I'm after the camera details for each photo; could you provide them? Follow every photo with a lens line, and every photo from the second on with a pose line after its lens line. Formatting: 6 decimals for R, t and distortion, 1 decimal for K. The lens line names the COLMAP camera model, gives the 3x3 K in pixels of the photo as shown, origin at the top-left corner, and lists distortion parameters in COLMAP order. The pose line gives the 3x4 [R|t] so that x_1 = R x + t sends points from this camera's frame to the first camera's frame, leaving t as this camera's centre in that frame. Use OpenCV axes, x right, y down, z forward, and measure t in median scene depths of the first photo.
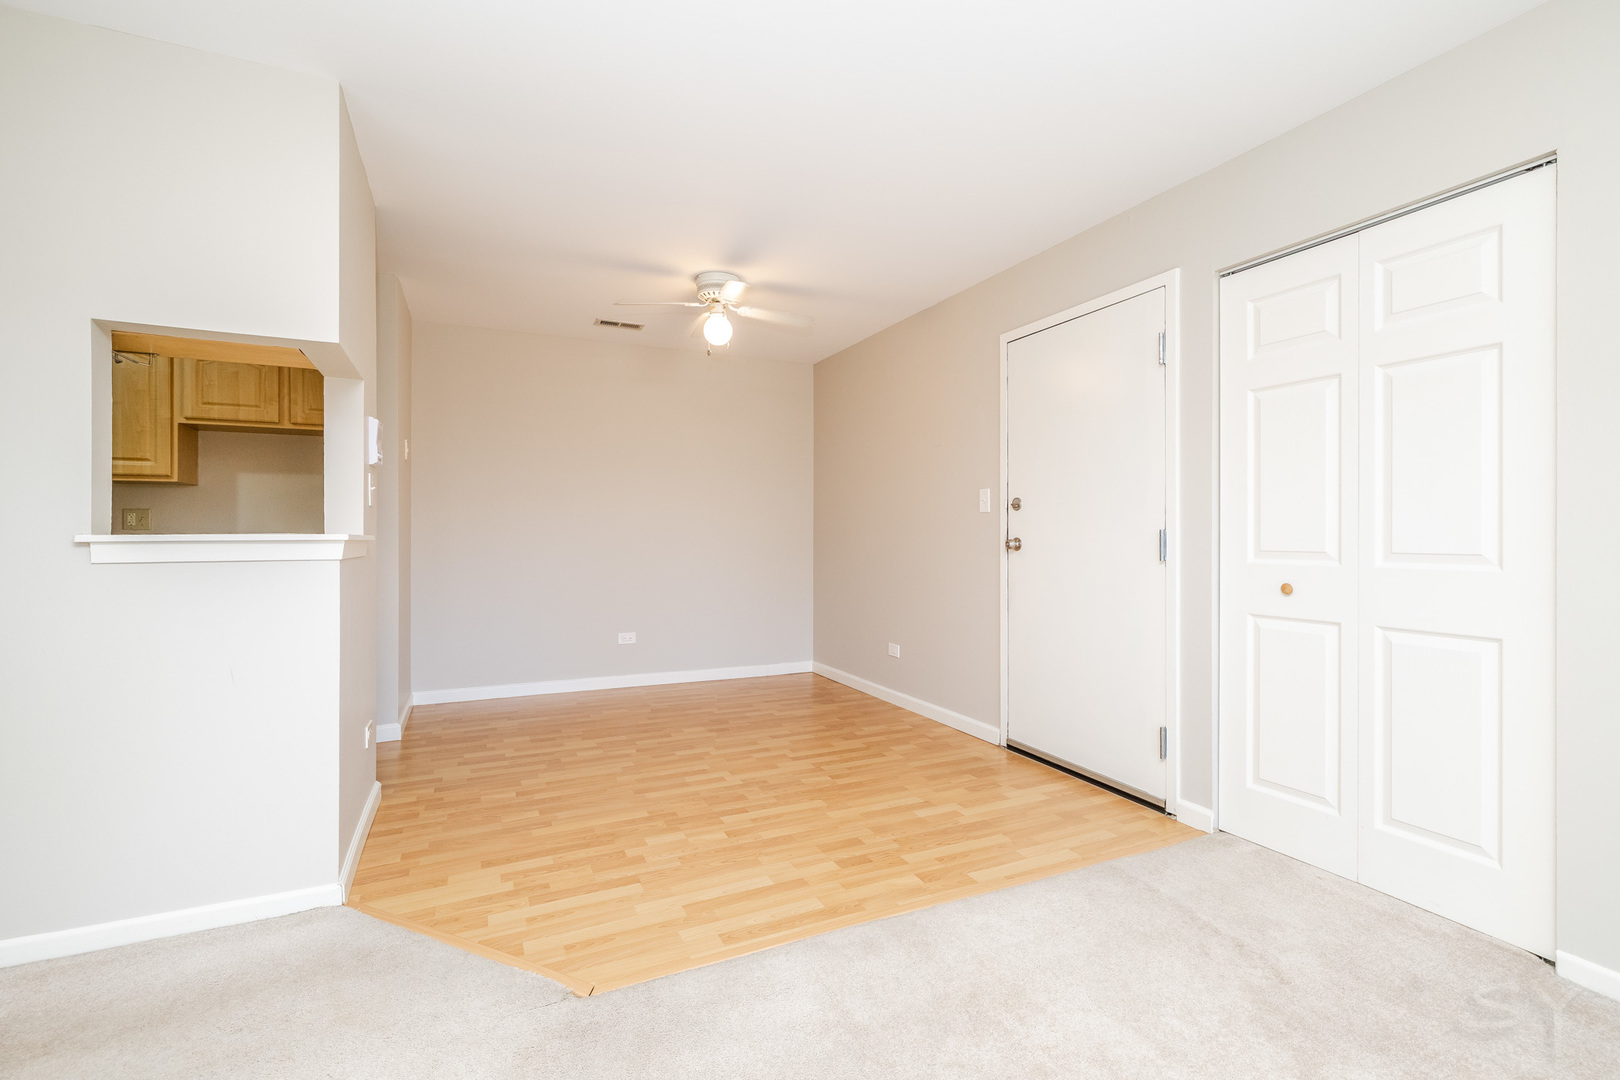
lens RADIAL K [[733.9, 0, 805.2], [0, 733.9, 536.4], [0, 0, 1]] dist [-0.000283, -0.000091]
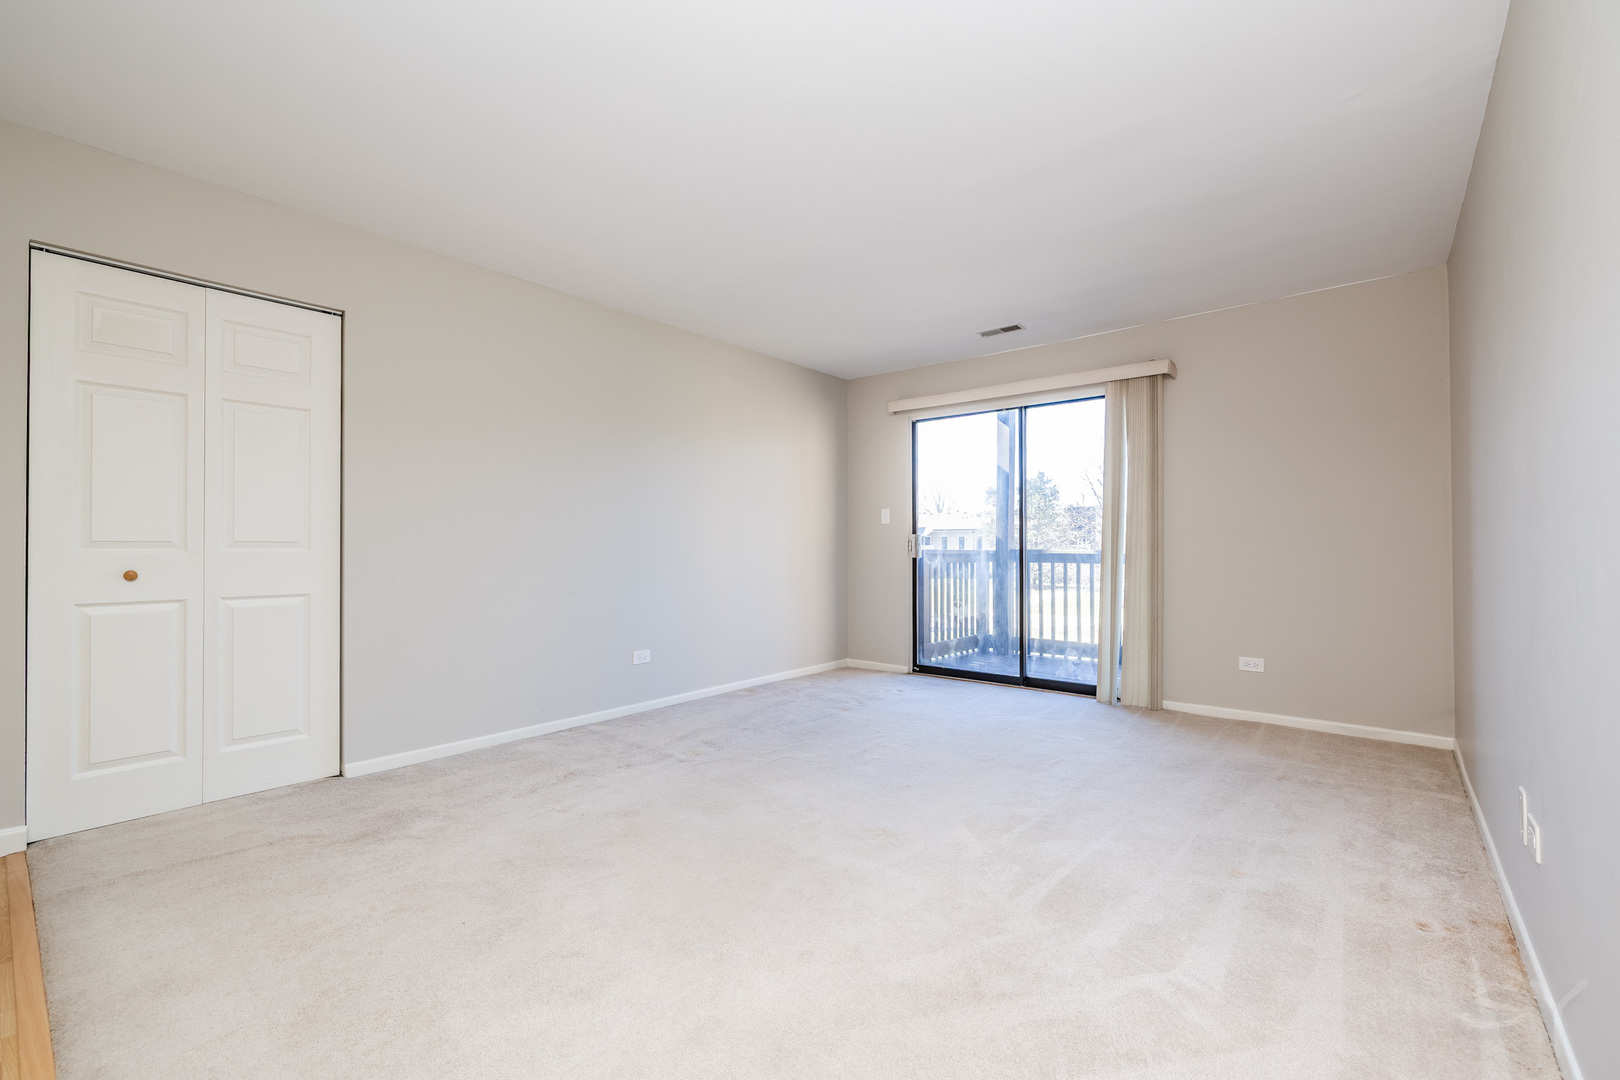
lens RADIAL K [[684.0, 0, 806.2], [0, 684.0, 550.8], [0, 0, 1]] dist [-0.001917, 0.000510]
pose [[-0.433891, -0.002217, 0.900962, -0.486432], [0.005351, 0.999973, 0.005037, 0.024123], [-0.900949, 0.007006, -0.433868, 0.371135]]
